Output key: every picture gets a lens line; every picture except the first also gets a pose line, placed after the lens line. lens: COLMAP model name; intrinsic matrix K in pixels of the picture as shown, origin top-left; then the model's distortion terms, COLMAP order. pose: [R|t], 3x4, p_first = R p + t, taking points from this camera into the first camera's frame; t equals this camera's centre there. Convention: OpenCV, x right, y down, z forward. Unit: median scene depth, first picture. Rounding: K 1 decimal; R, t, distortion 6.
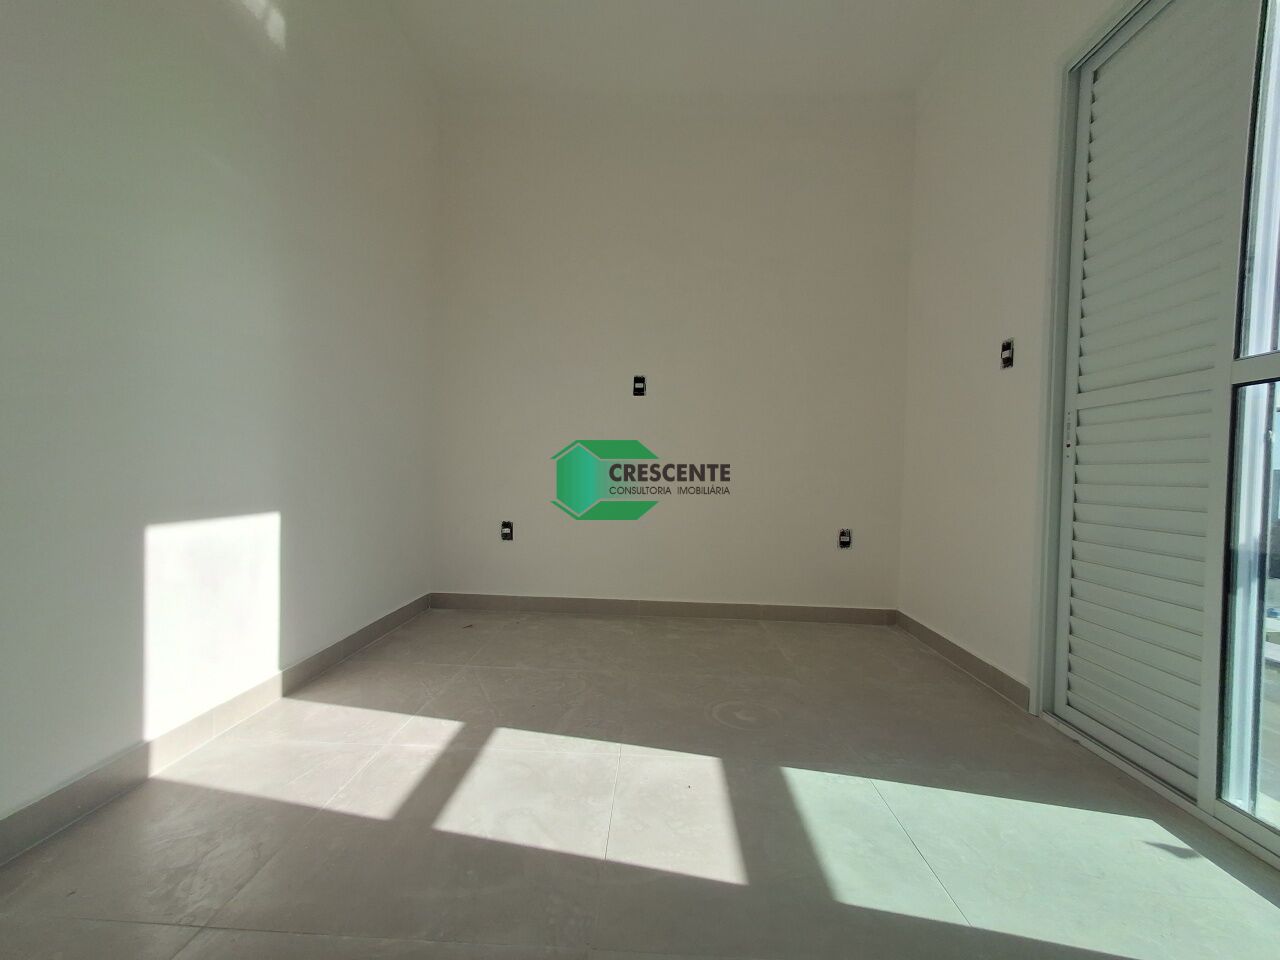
lens RADIAL K [[588.0, 0, 640.0], [0, 588.0, 480.0], [0, 0, 1]] dist [0.003359, 0.000331]
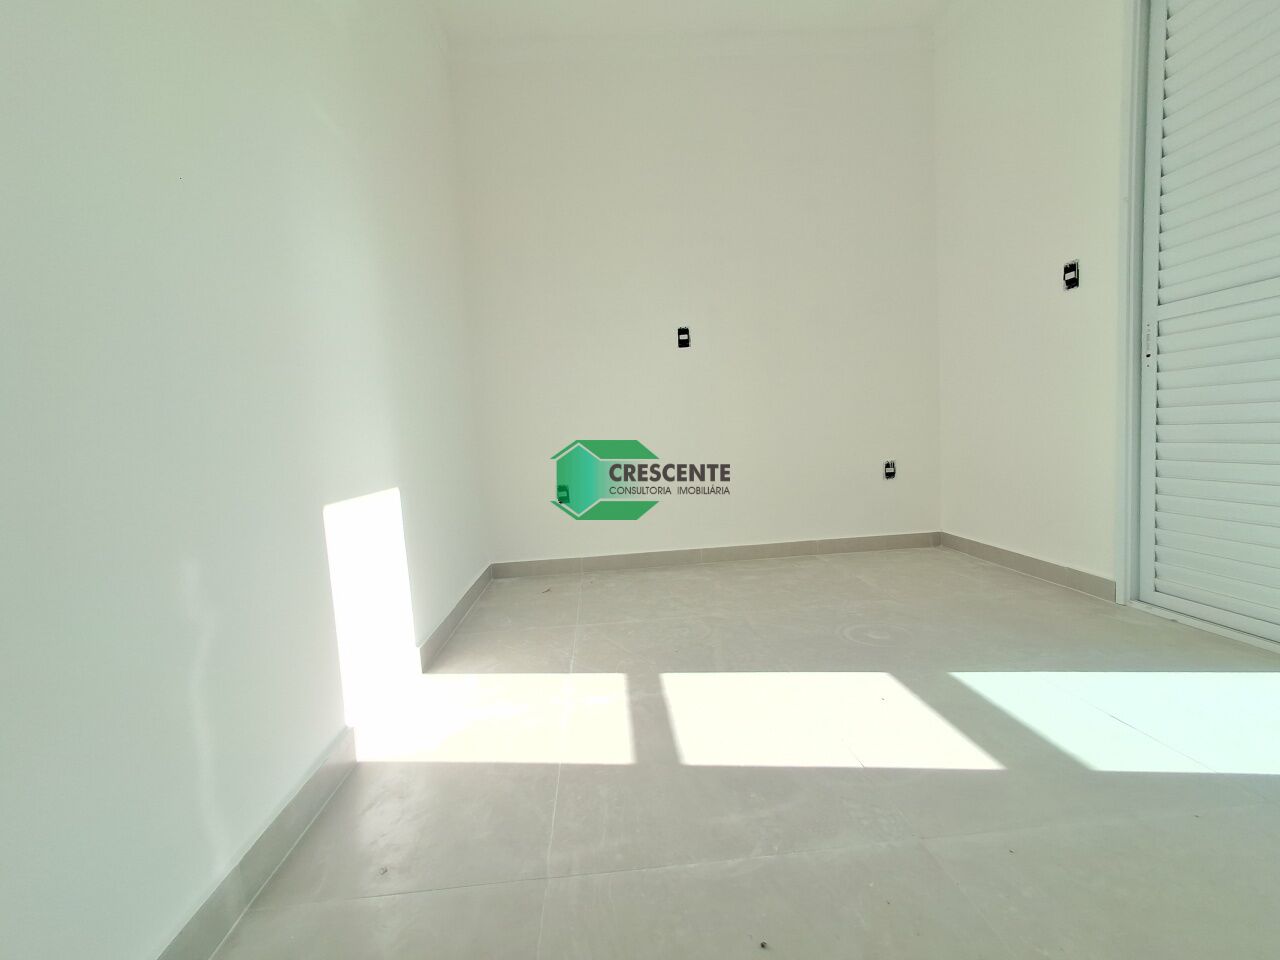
lens RADIAL K [[581.0, 0, 636.9], [0, 581.0, 482.8], [0, 0, 1]] dist [0.003739, -0.000207]
pose [[0.991049, -0.095310, 0.093482, -0.323346], [0.088920, 0.993555, 0.070294, 0.015005], [-0.099579, -0.061352, 0.993136, 0.018489]]
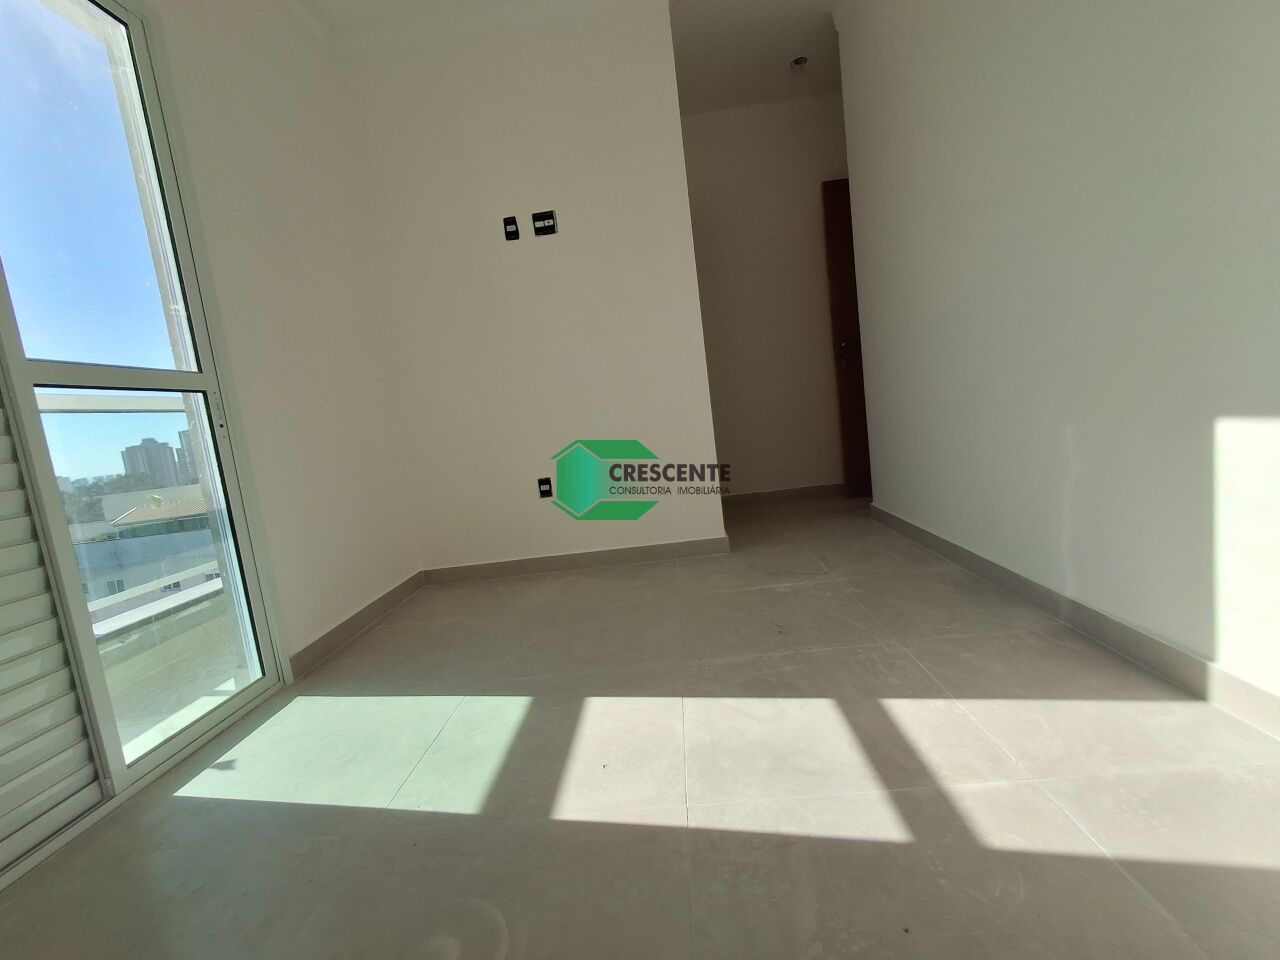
lens RADIAL K [[588.4, 0, 643.5], [0, 588.4, 485.9], [0, 0, 1]] dist [0.014474, 0.000471]
pose [[-0.994432, 0.102395, 0.024904, -0.033963], [0.104846, 0.985122, 0.136171, -0.016295], [-0.010590, 0.138024, -0.990372, 1.422804]]
